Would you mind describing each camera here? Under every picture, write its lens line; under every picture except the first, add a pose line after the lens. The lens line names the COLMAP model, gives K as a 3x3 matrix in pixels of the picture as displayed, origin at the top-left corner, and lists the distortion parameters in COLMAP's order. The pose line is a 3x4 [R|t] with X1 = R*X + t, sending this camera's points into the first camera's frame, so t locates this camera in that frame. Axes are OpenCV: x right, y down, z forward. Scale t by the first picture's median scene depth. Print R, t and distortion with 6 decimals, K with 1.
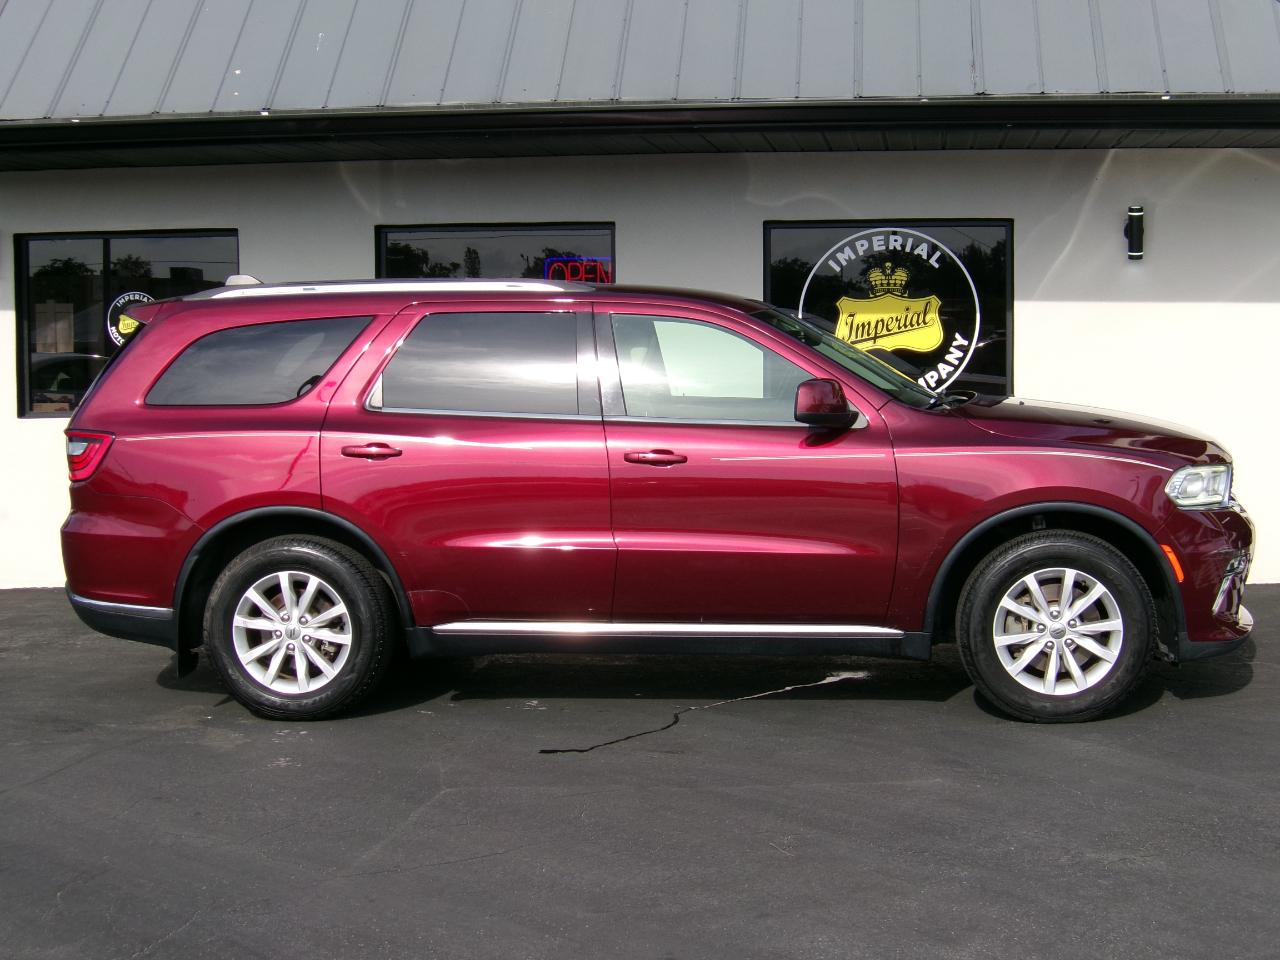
lens RADIAL K [[1973.8, 0, 639.2], [0, 1973.8, 494.1], [0, 0, 1]] dist [-0.119239, 0.000000]
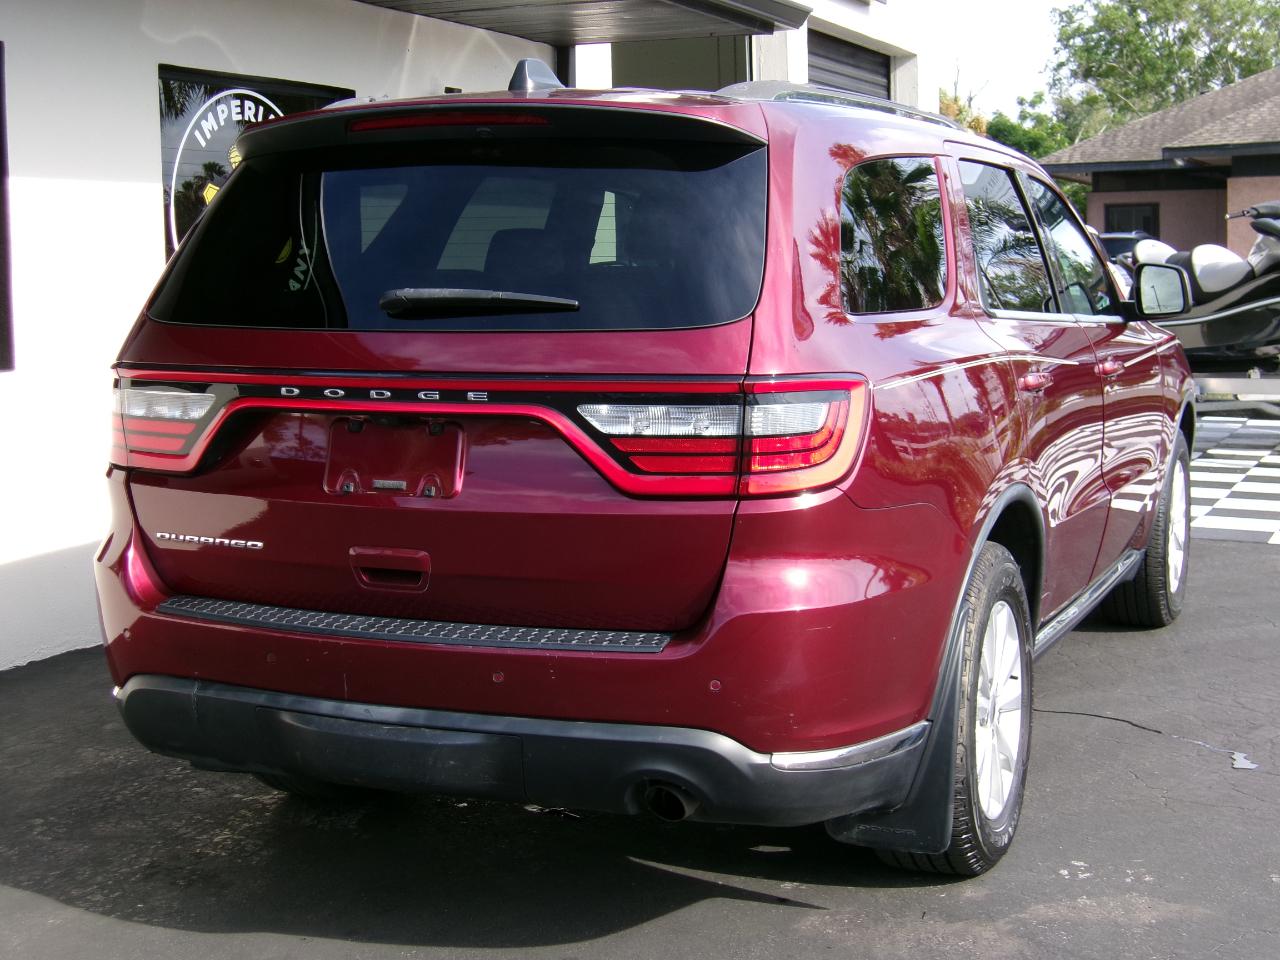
lens RADIAL K [[1973.8, 0, 632.7], [0, 1973.8, 481.2], [0, 0, 1]] dist [-0.119239, 0.000000]
pose [[0.285906, -0.100058, 0.953020, -0.543430], [0.094458, 0.992633, 0.075879, -0.035203], [-0.953591, 0.068326, 0.293251, 0.683705]]
